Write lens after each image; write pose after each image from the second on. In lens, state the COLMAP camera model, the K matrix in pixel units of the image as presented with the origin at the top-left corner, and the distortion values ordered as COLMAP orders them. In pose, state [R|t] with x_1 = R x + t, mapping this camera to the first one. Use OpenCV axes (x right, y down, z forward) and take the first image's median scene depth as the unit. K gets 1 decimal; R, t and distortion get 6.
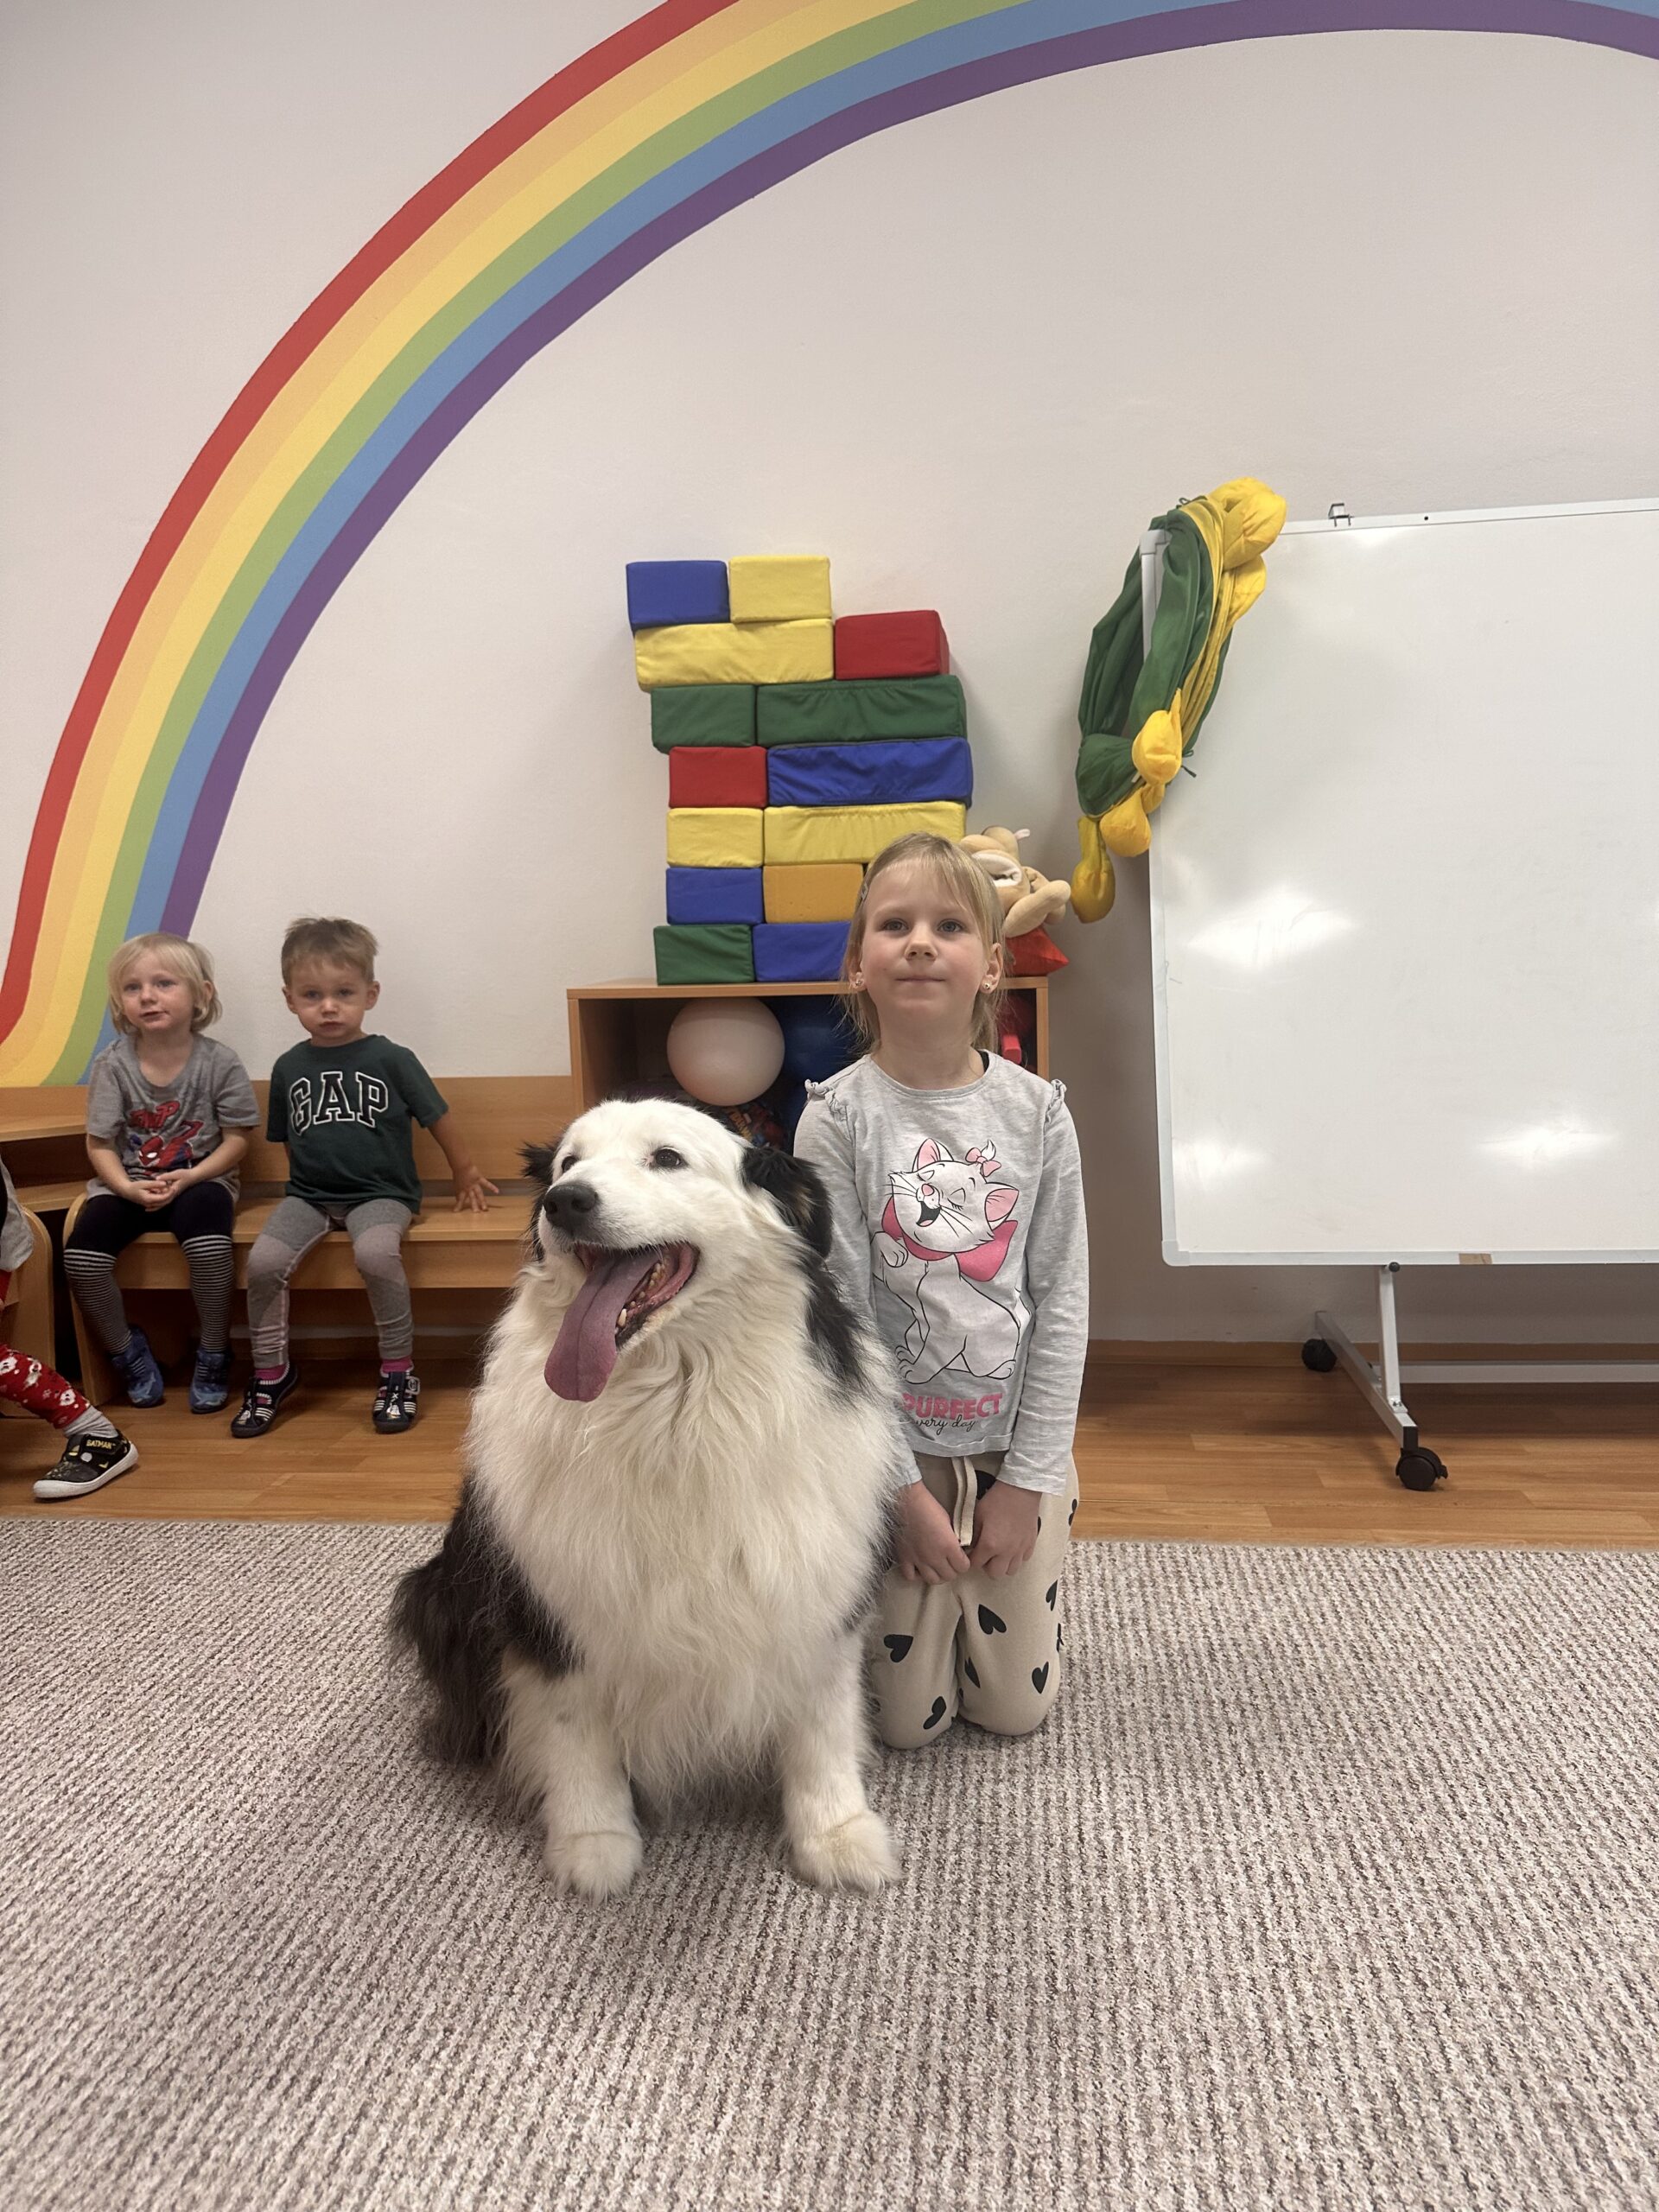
lens RADIAL K [[1518.3, 0, 849.2], [0, 1518.3, 1107.5], [0, 0, 1]] dist [0.025385, -0.023550]
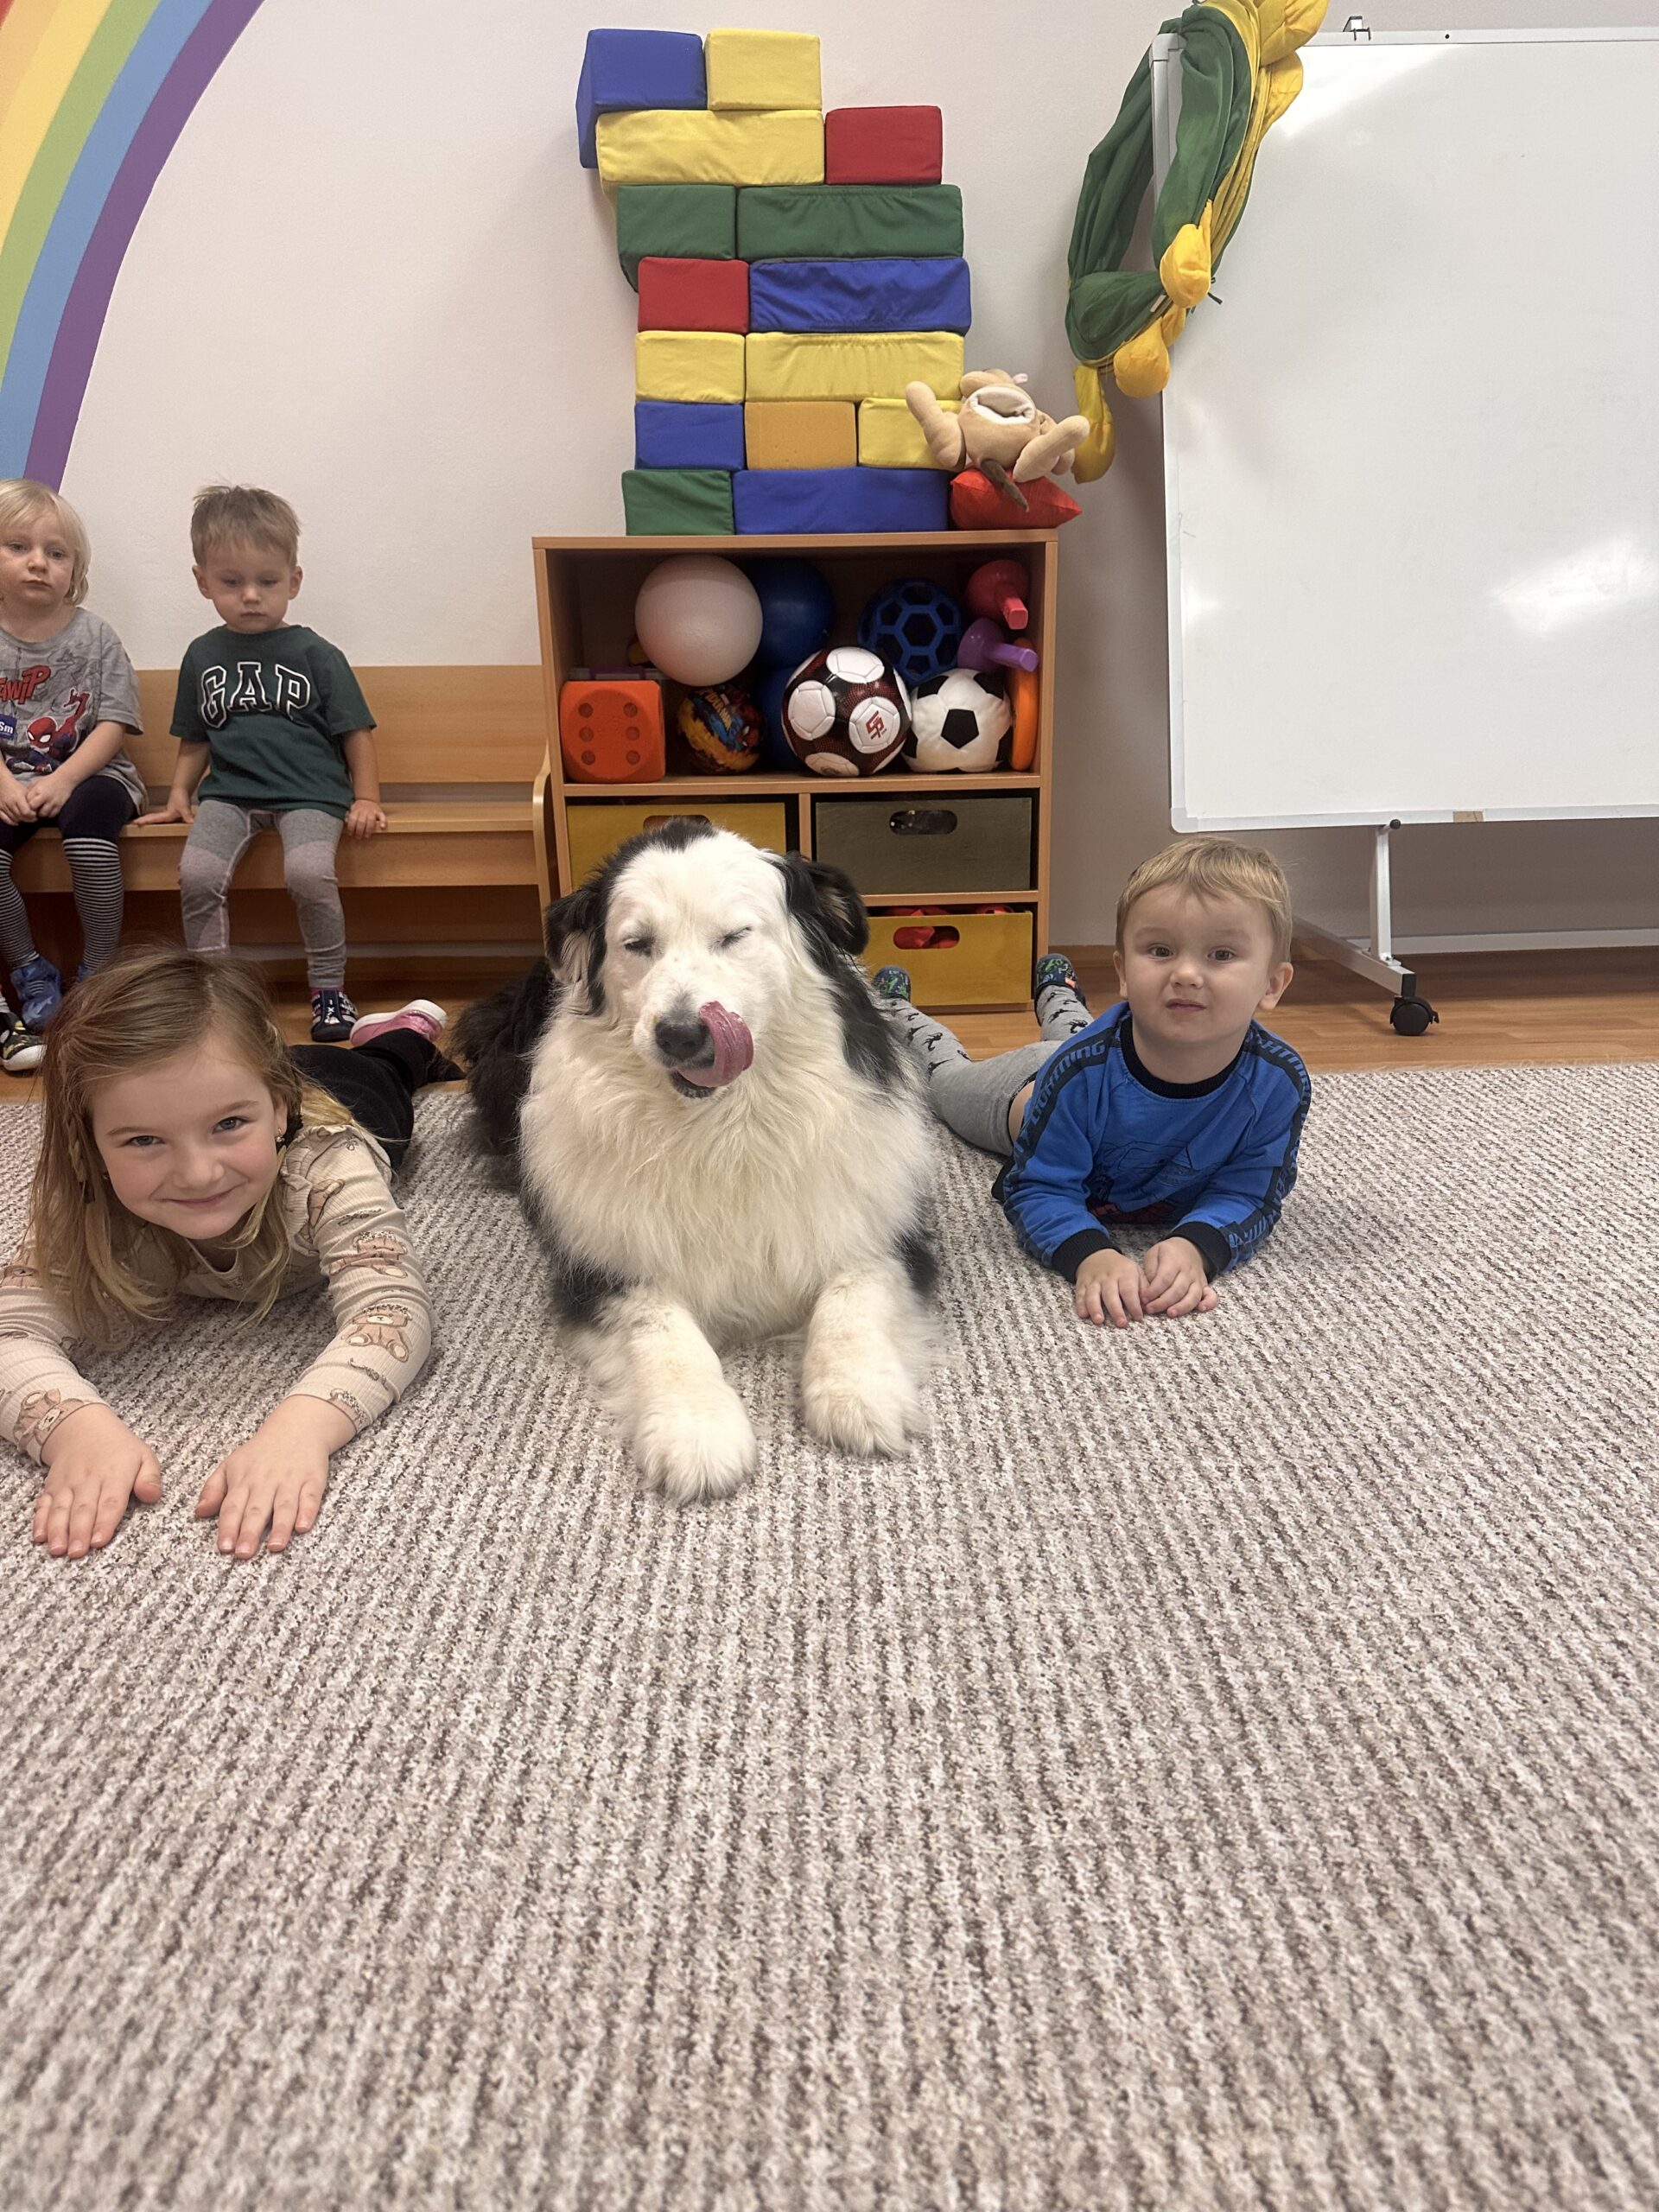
lens RADIAL K [[1518.3, 0, 822.1], [0, 1518.3, 1114.4], [0, 0, 1]] dist [0.025385, -0.023550]
pose [[0.988746, -0.026064, 0.147316, -0.183021], [0.003426, 0.988394, 0.151874, 0.146180], [-0.149565, -0.149660, 0.977360, 0.033645]]
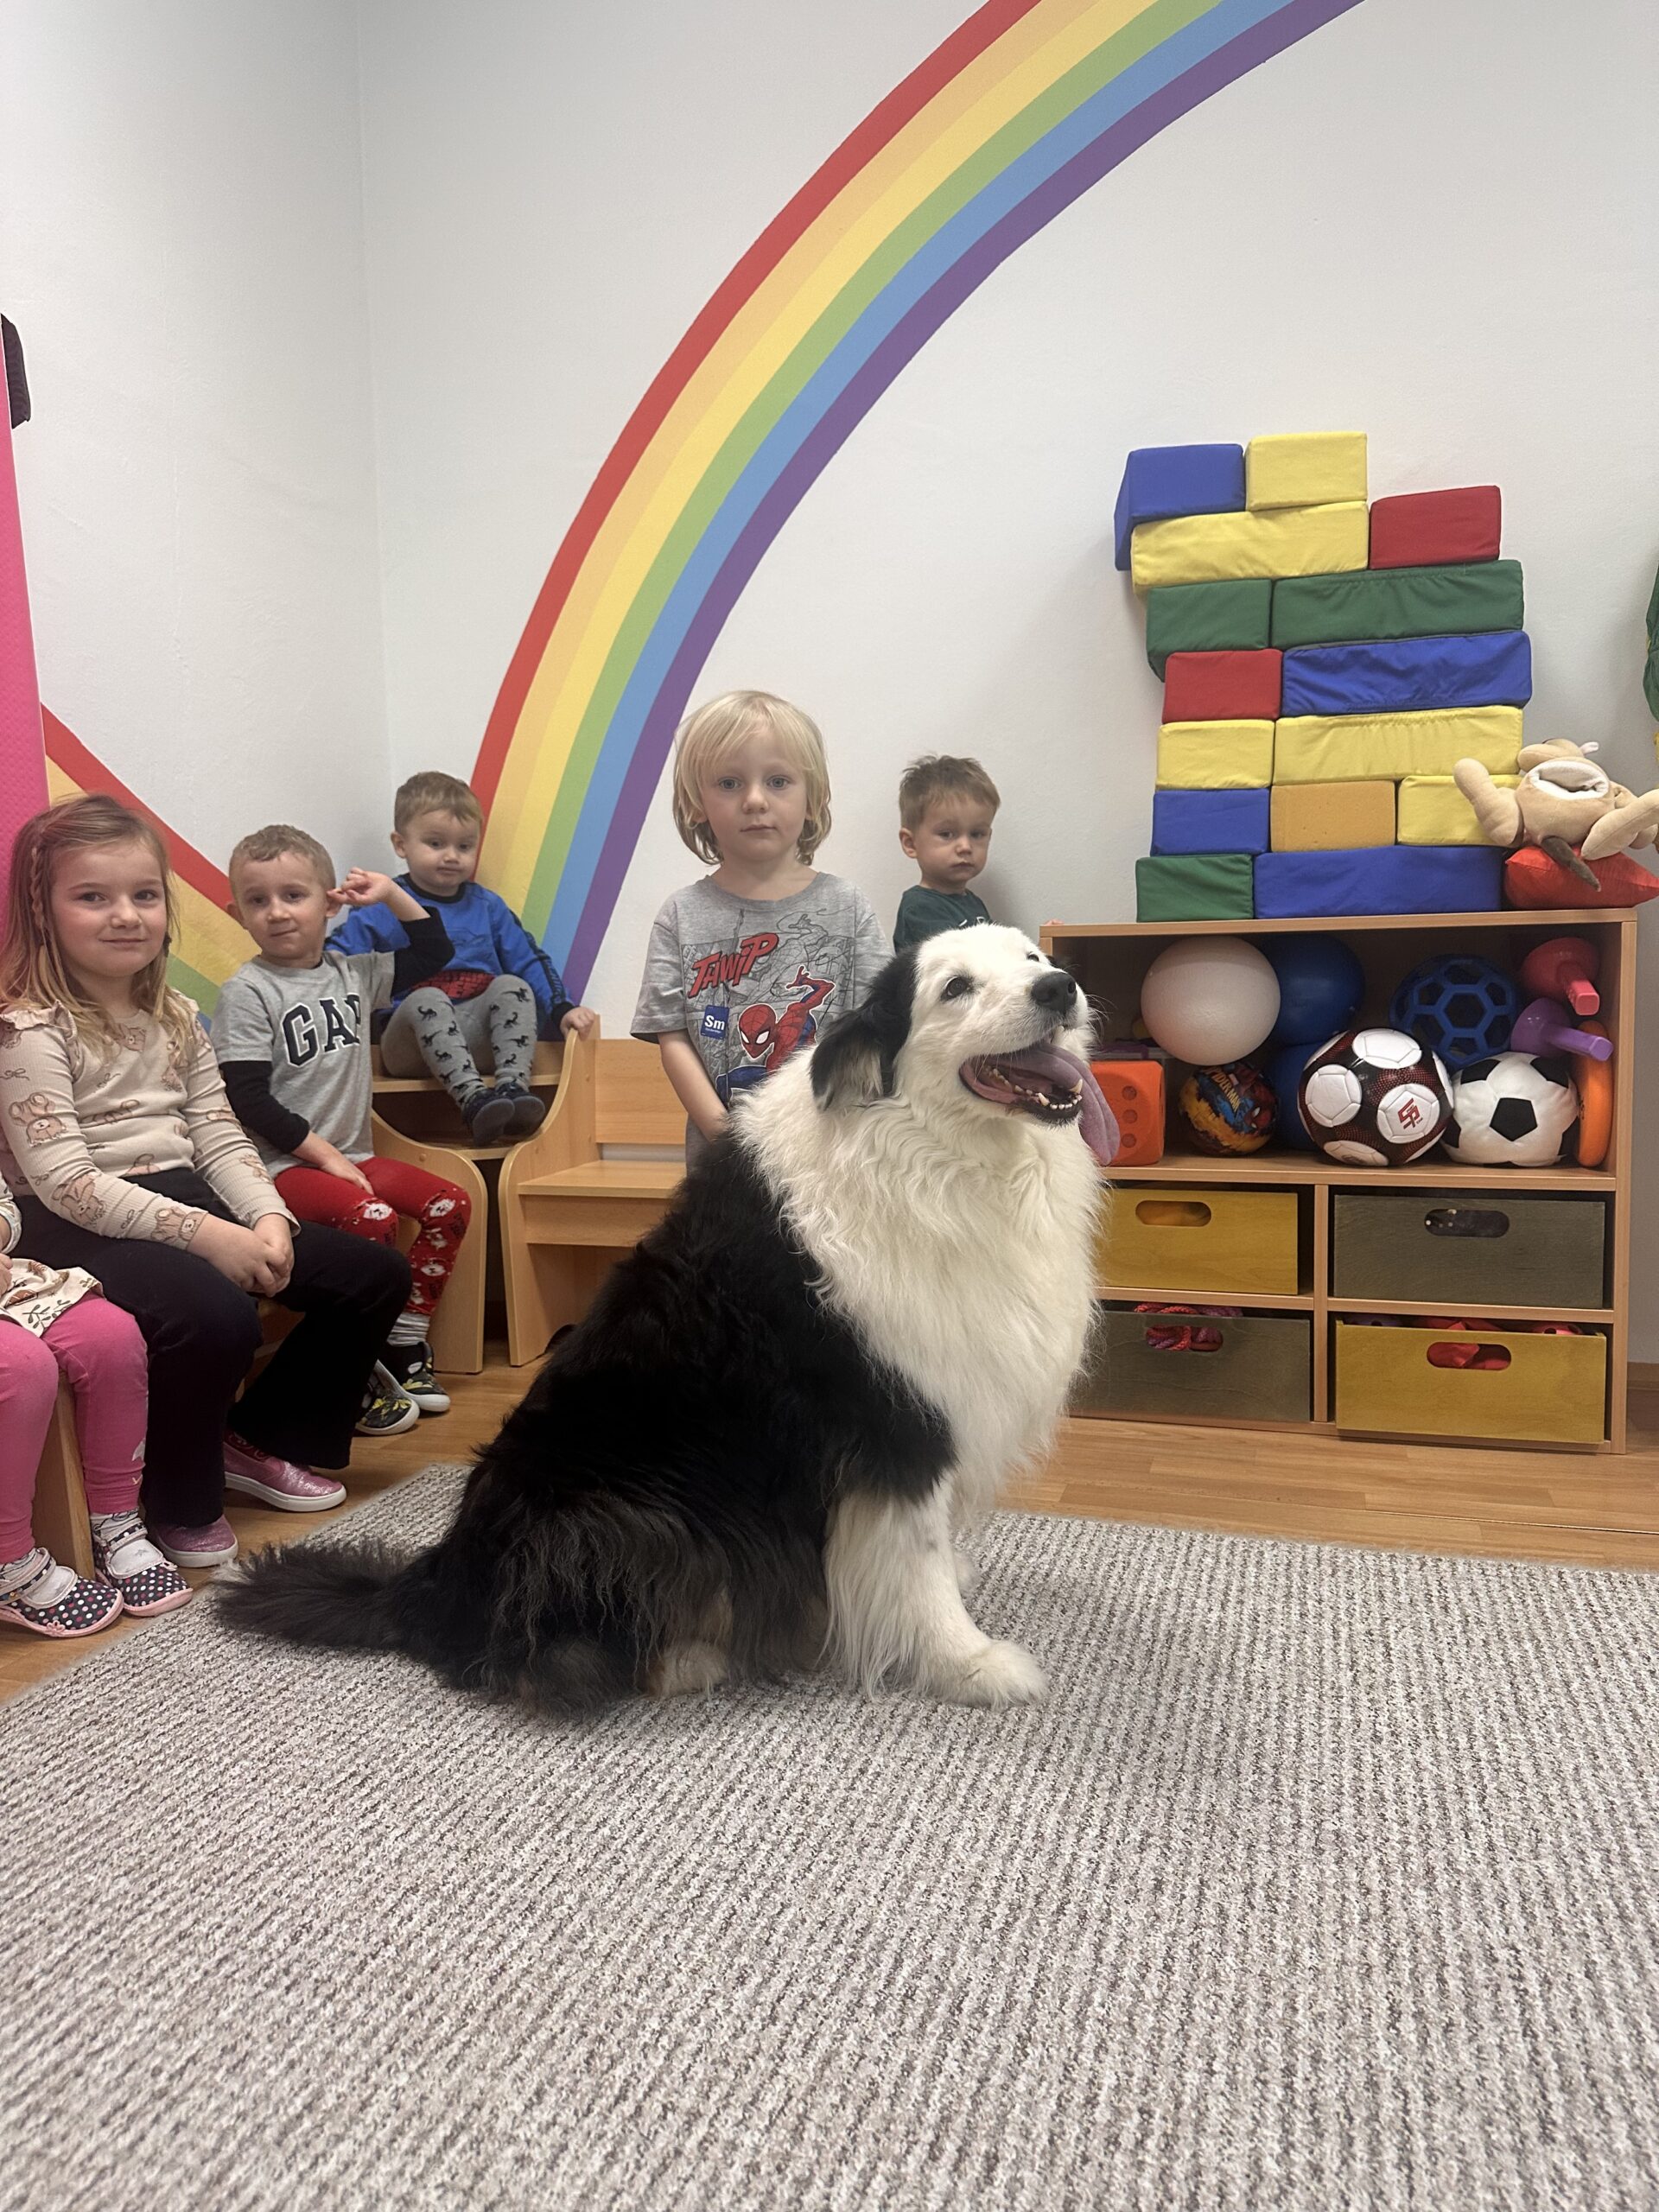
lens RADIAL K [[1518.3, 0, 855.0], [0, 1518.3, 1119.8], [0, 0, 1]] dist [0.025385, -0.023550]
pose [[0.986492, 0.030989, -0.160852, -0.170710], [-0.036199, 0.998907, -0.029562, 0.078919], [0.159760, 0.034985, 0.986536, 0.118923]]
